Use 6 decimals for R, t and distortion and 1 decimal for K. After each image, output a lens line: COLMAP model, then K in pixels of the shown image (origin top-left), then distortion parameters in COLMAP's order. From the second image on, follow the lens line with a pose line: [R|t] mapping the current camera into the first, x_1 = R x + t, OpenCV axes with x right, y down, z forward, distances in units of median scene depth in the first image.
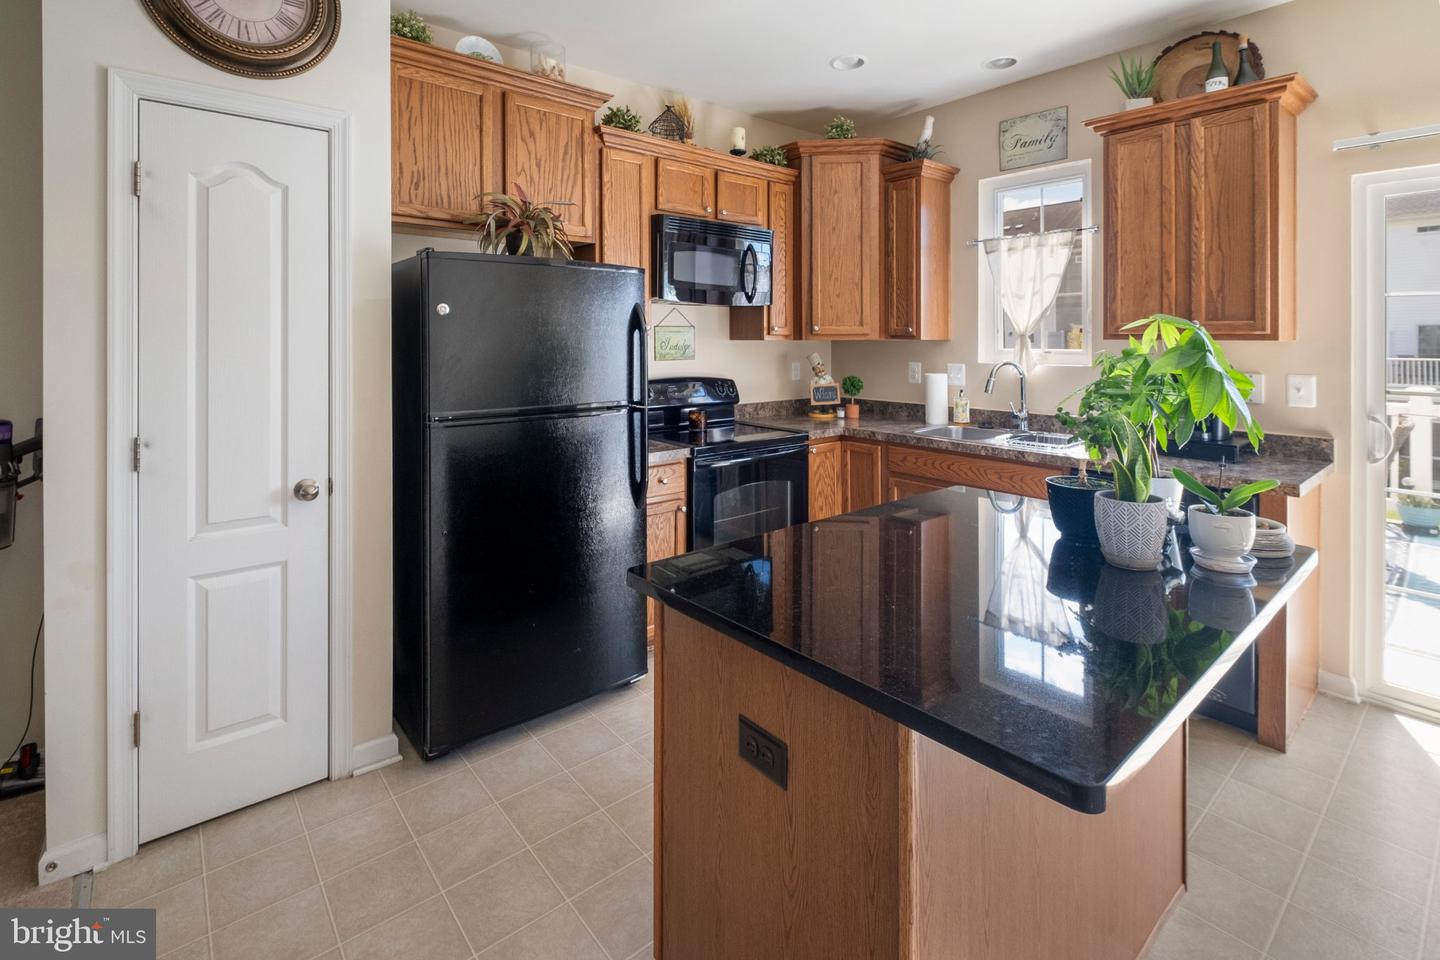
lens RADIAL K [[661.8, 0, 708.7], [0, 661.8, 344.2], [0, 0, 1]] dist [0.000296, -0.000215]
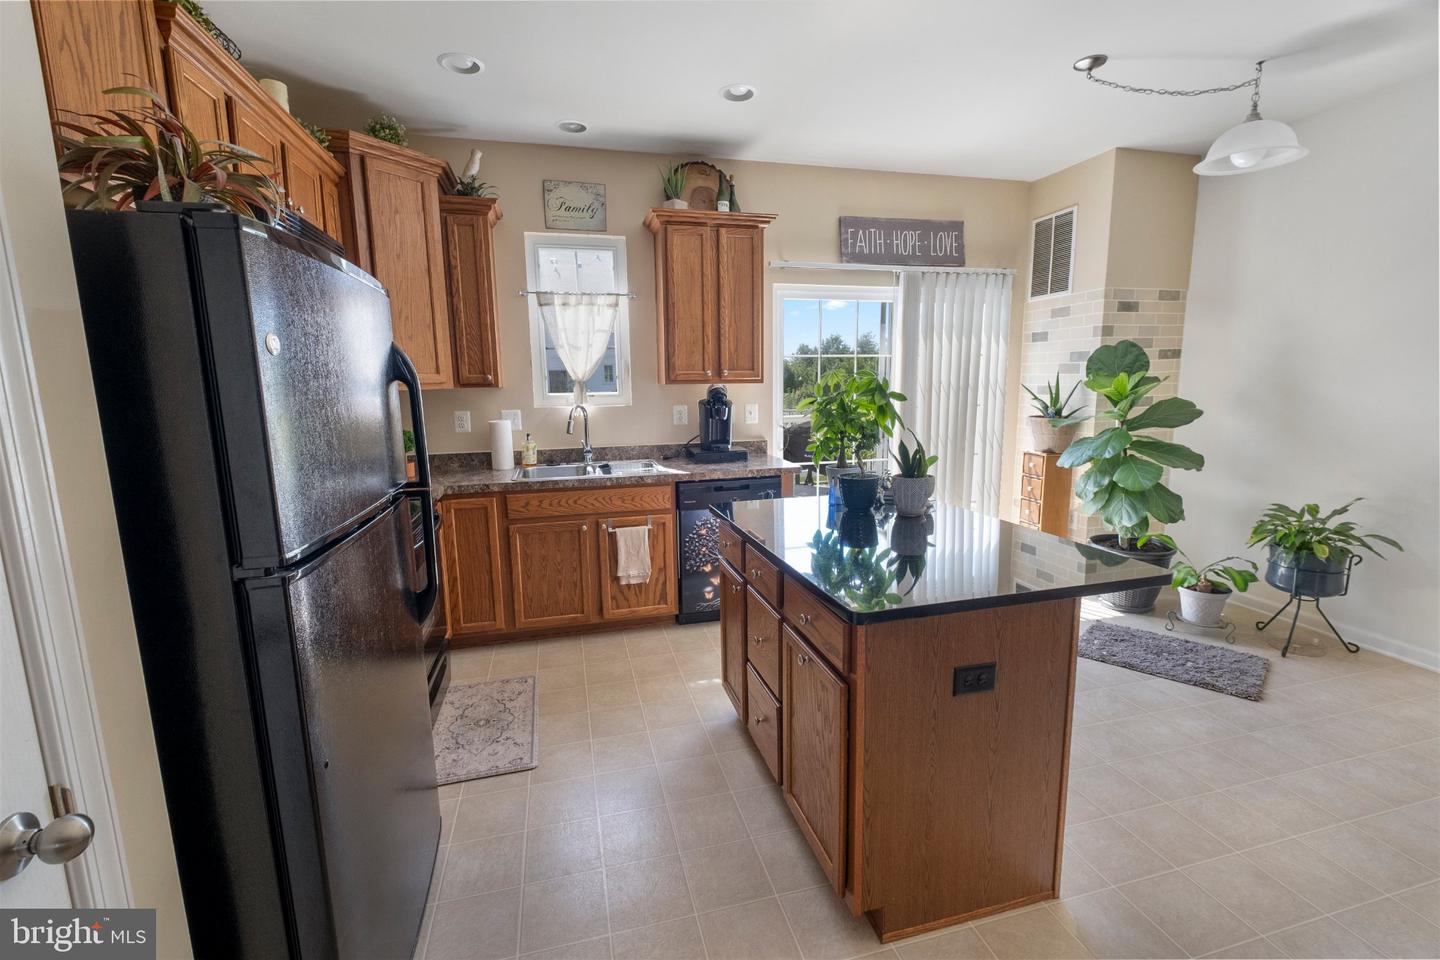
lens RADIAL K [[625.5, 0, 720.8], [0, 625.5, 469.7], [0, 0, 1]] dist [-0.002521, -0.000967]
pose [[0.417489, -0.139674, 0.897883, -0.412861], [0.021849, 0.989373, 0.143747, -0.012207], [-0.908419, -0.040395, 0.416104, 0.303374]]
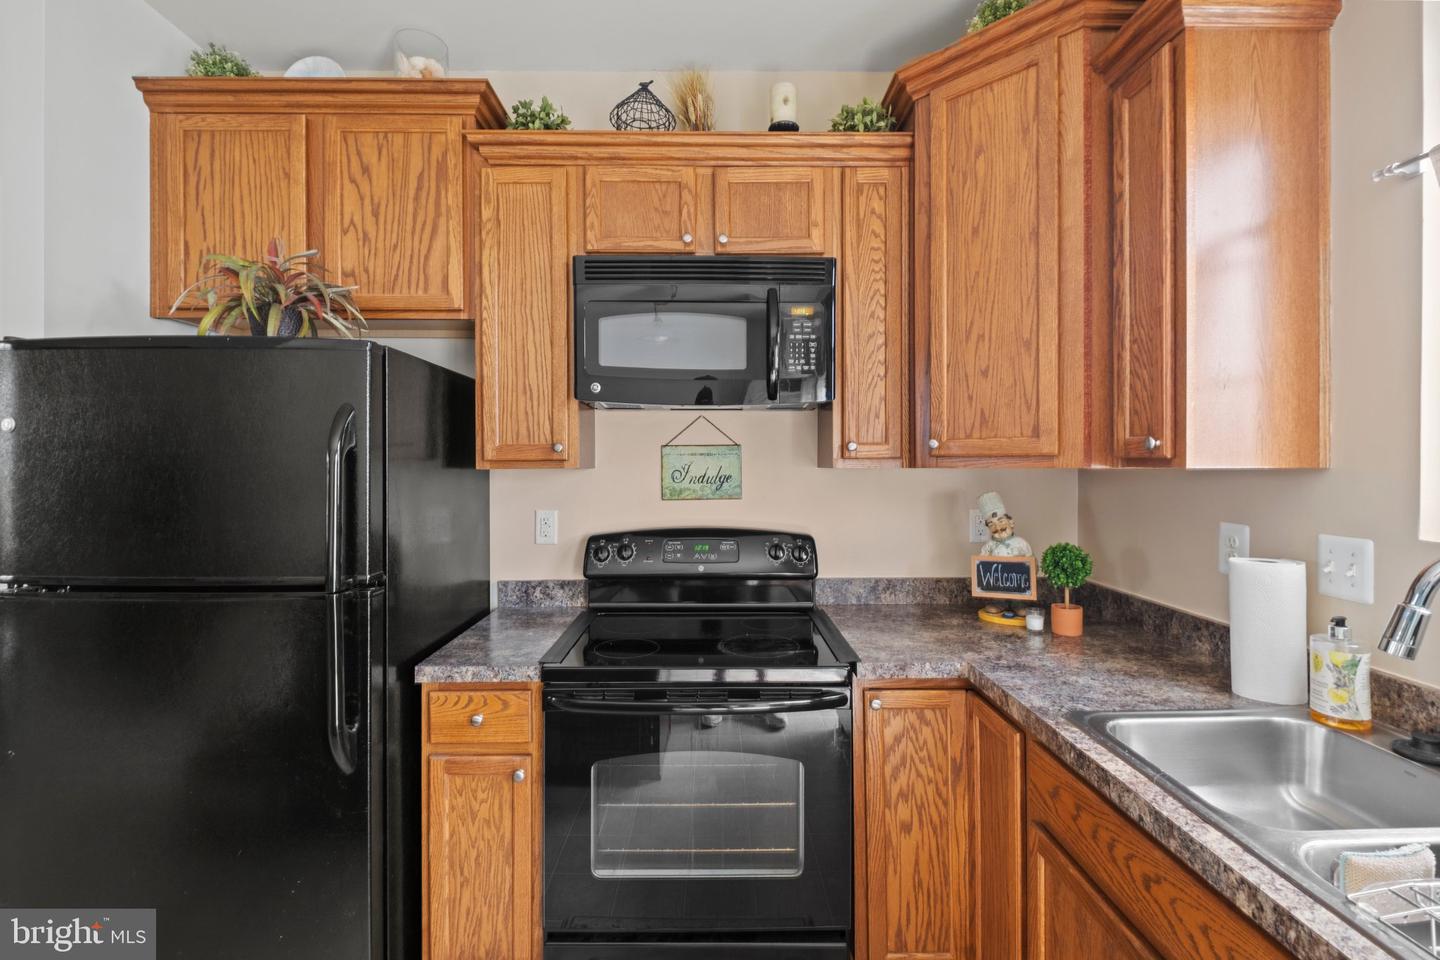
lens RADIAL K [[625.5, 0, 720.8], [0, 625.5, 469.7], [0, 0, 1]] dist [-0.002521, -0.000967]
pose [[0.783916, 0.004139, -0.620853, 0.341054], [-0.002971, 0.999991, 0.002915, -0.006238], [0.620859, -0.000441, 0.783922, 0.572309]]
